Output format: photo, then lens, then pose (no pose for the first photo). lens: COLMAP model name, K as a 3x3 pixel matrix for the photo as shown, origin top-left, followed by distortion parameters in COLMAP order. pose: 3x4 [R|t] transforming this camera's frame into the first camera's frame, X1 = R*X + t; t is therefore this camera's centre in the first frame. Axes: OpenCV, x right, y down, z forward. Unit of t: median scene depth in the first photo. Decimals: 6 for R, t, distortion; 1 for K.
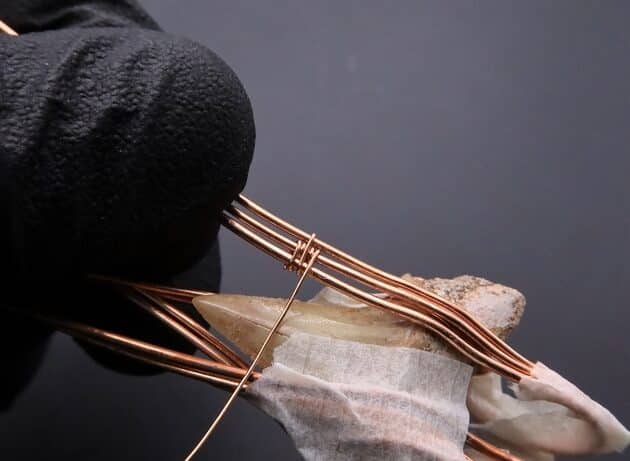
lens RADIAL K [[312.7, 0, 315.0], [0, 312.7, 230.5], [0, 0, 1]] dist [0.001490, 0.000028]
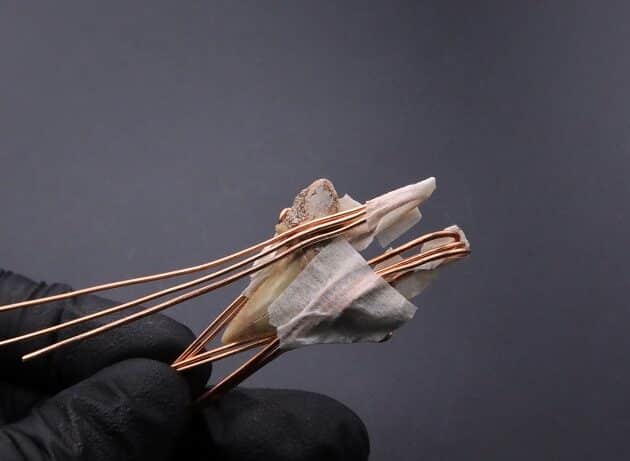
lens RADIAL K [[261.2, 0, 315.0], [0, 261.2, 230.5], [0, 0, 1]] dist [-0.000179, -0.000004]
pose [[0.559067, -0.728455, 0.395978, -0.085988], [0.682576, 0.675486, 0.278943, -0.062175], [-0.470675, 0.114337, 0.874867, -0.125022]]
